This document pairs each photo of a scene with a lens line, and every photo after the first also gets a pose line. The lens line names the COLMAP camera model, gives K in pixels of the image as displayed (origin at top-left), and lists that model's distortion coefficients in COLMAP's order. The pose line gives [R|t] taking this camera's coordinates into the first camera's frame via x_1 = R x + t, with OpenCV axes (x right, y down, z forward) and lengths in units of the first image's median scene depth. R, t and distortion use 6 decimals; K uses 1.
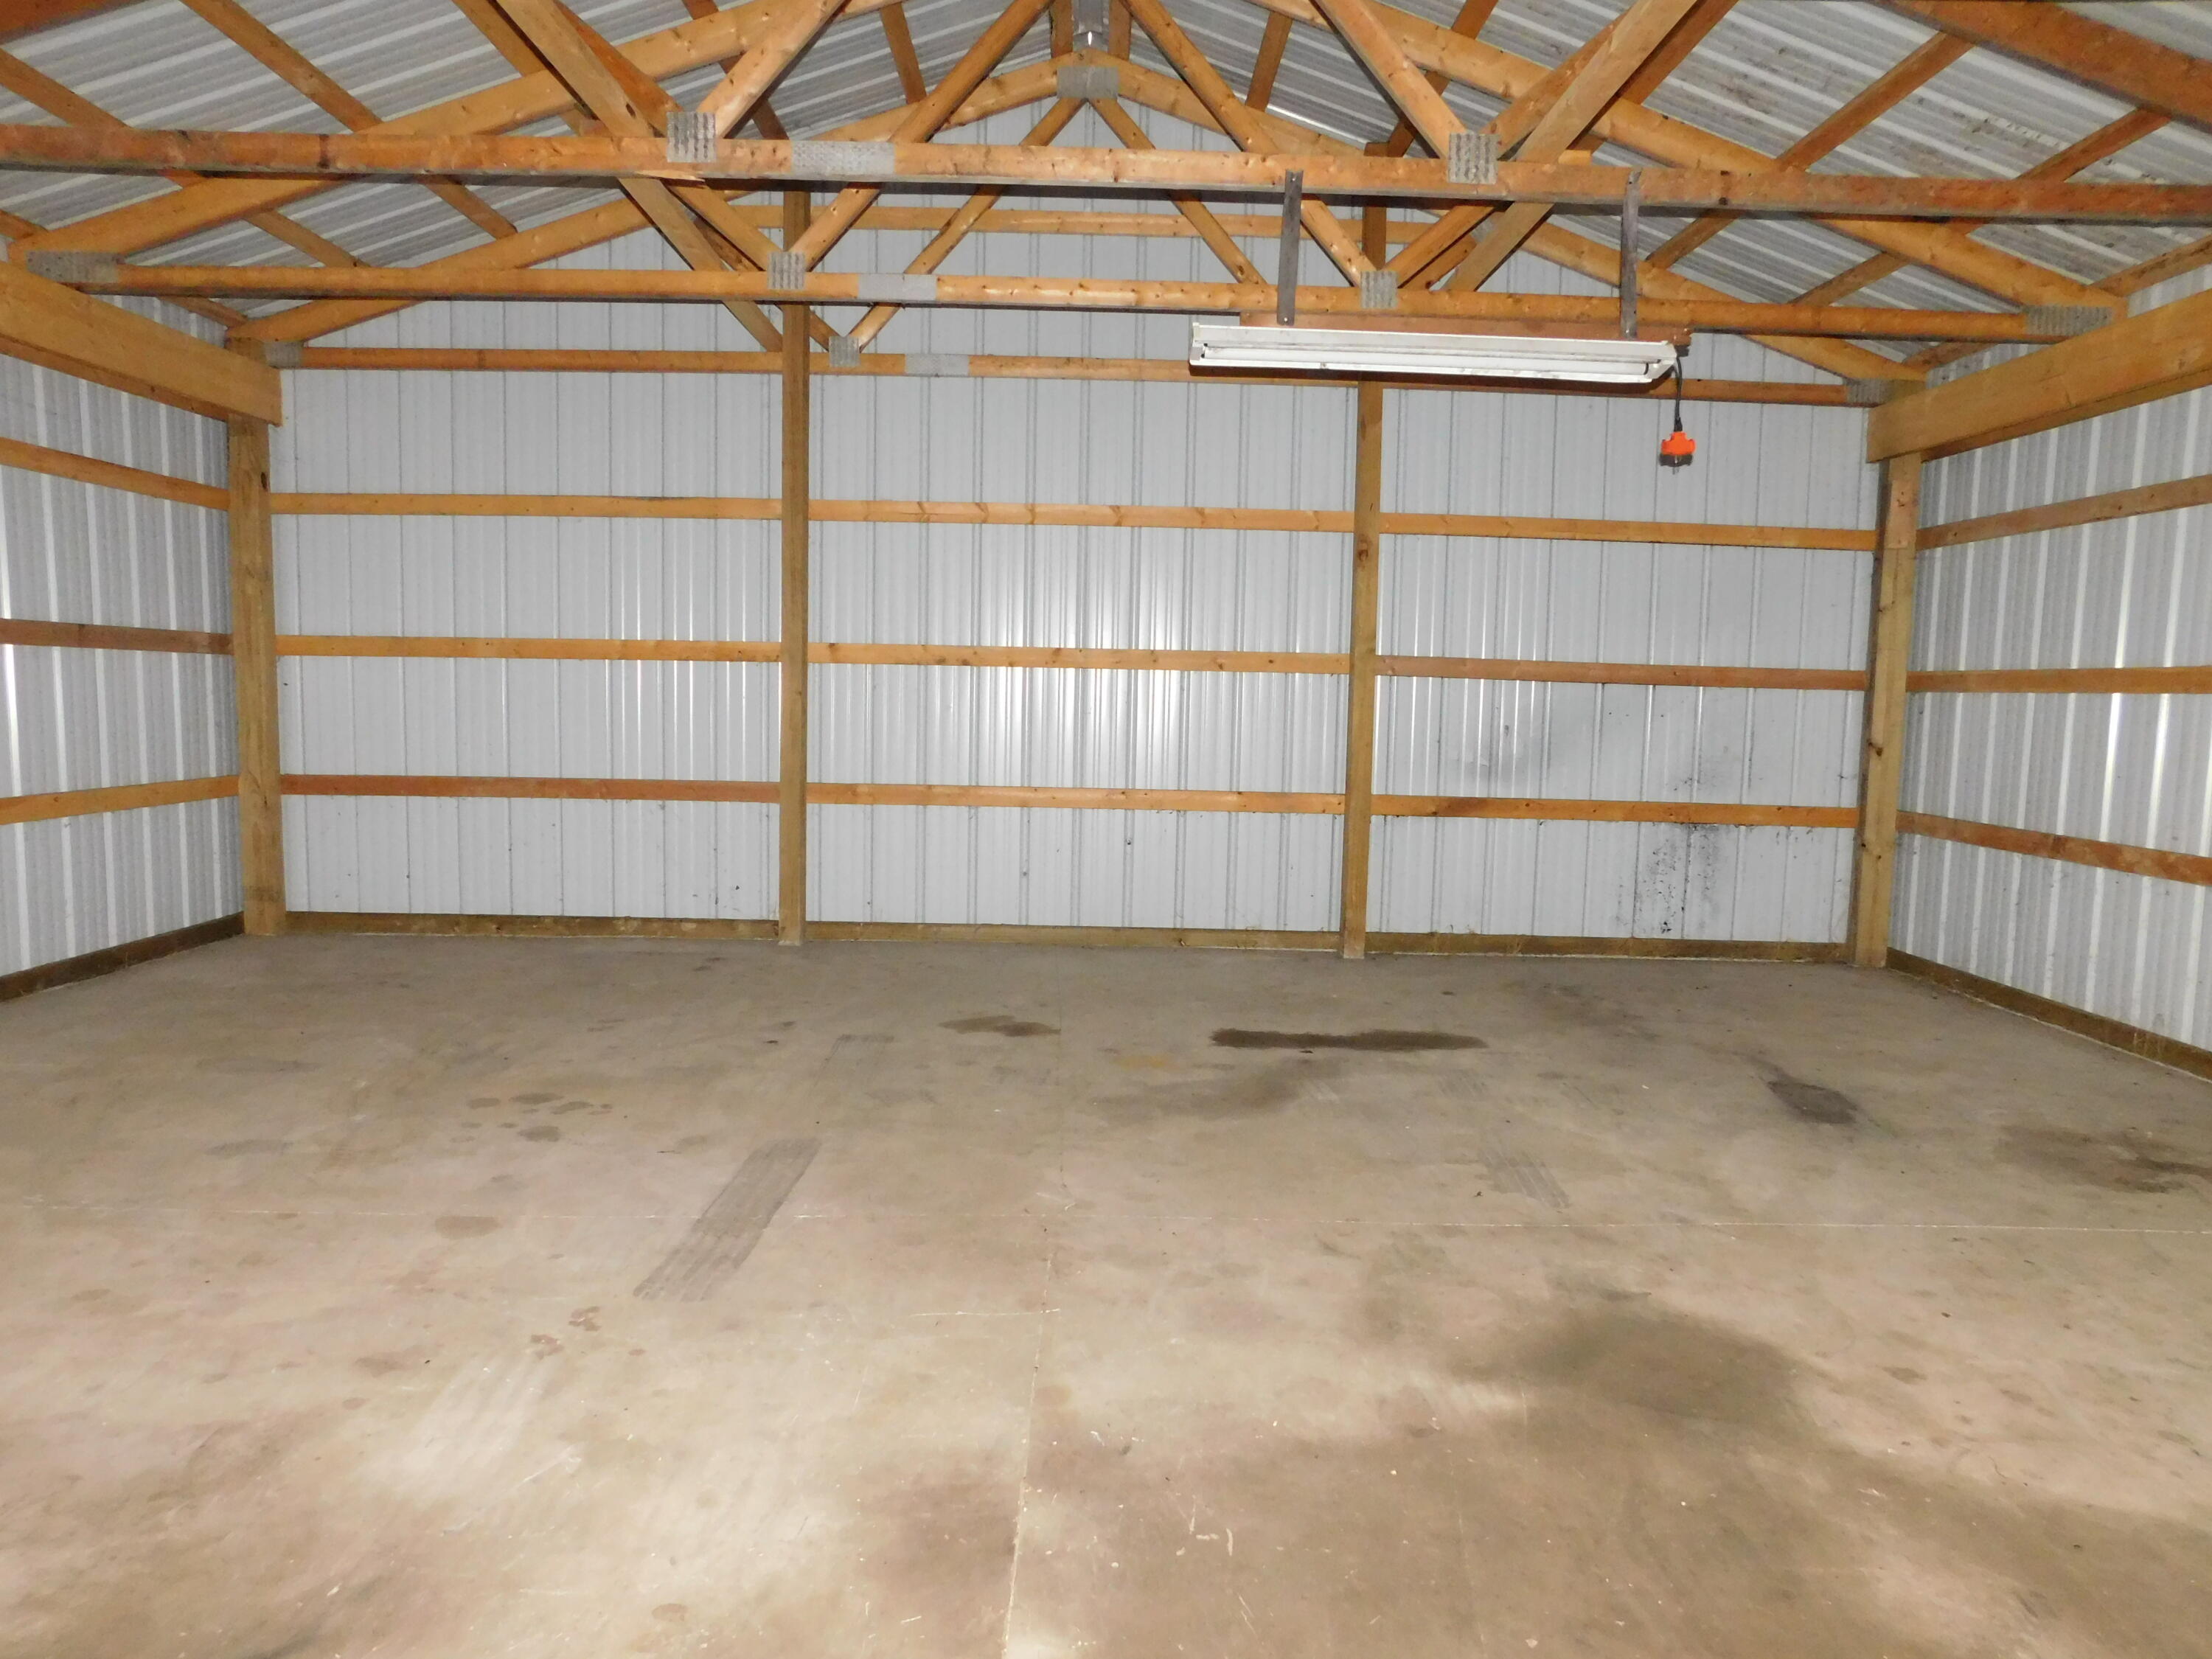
lens RADIAL K [[1486.0, 0, 1096.8], [0, 1486.0, 836.7], [0, 0, 1]] dist [-0.038353, 0.004906]
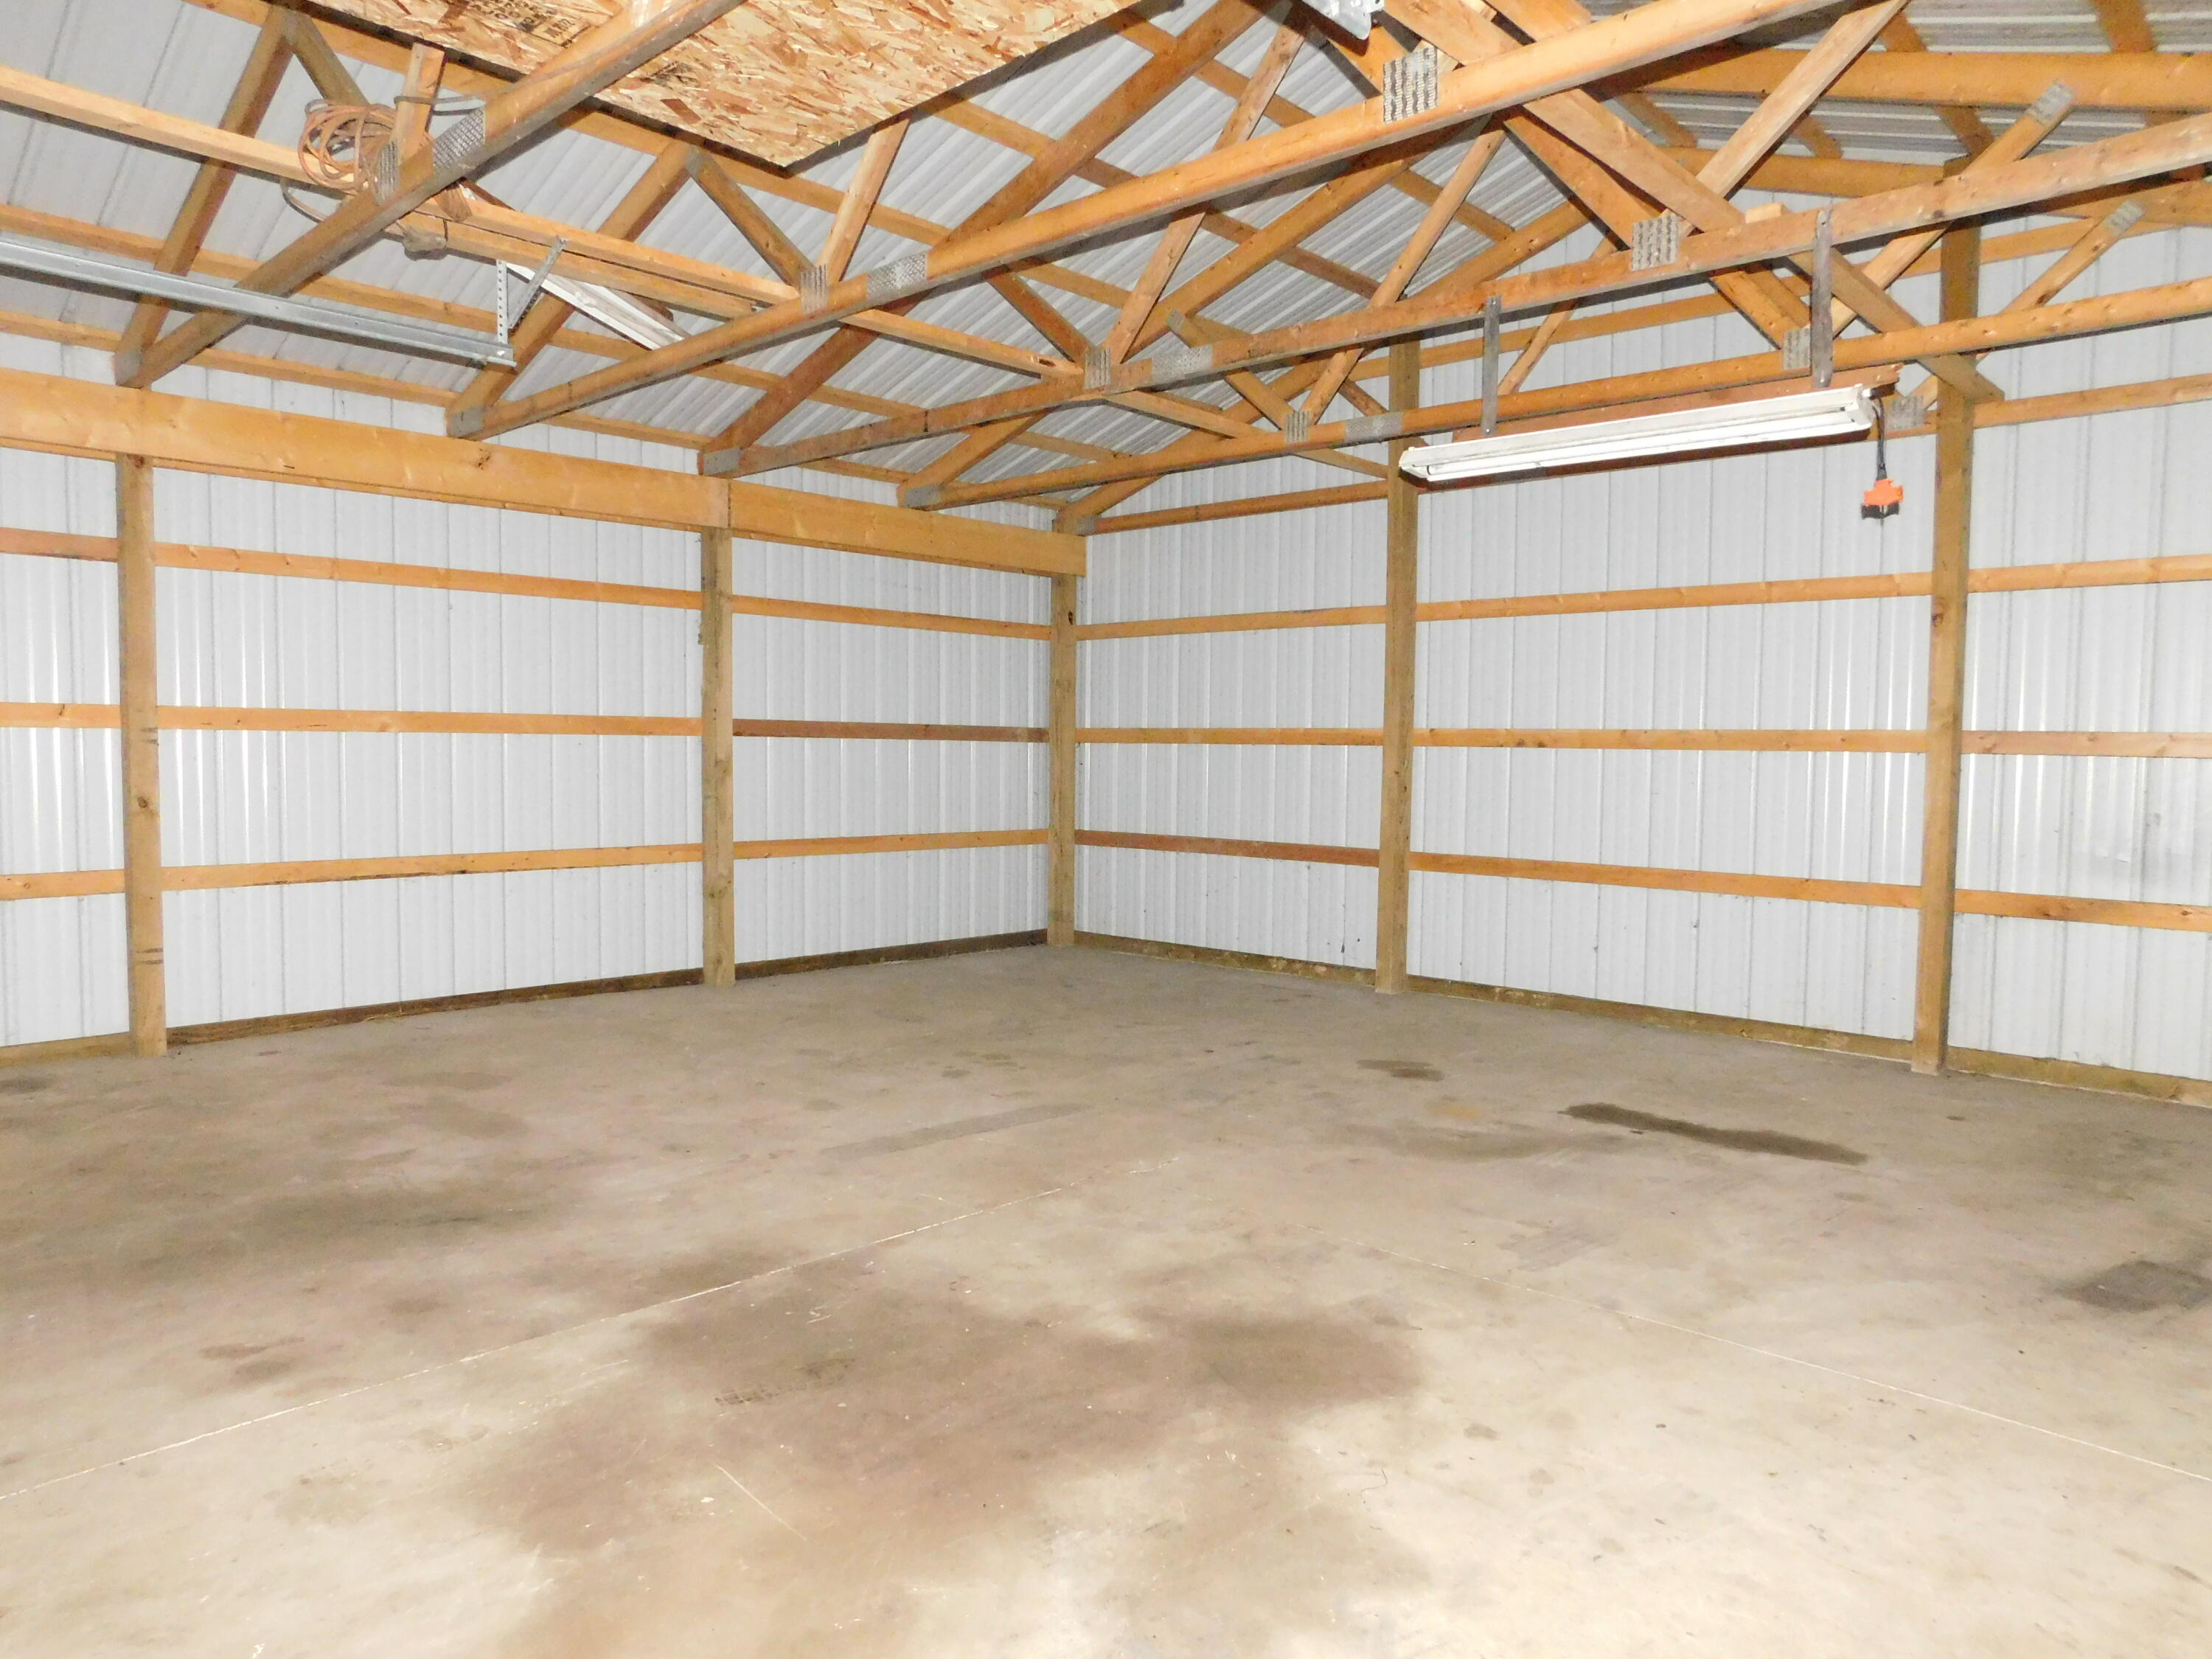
lens RADIAL K [[1486.0, 0, 1115.1], [0, 1486.0, 821.2], [0, 0, 1]] dist [-0.038353, 0.004906]
pose [[0.725388, 0.025372, -0.687873, 0.424060], [-0.074327, 0.996365, -0.041630, 0.004576], [0.684316, 0.081325, 0.724636, 0.024729]]
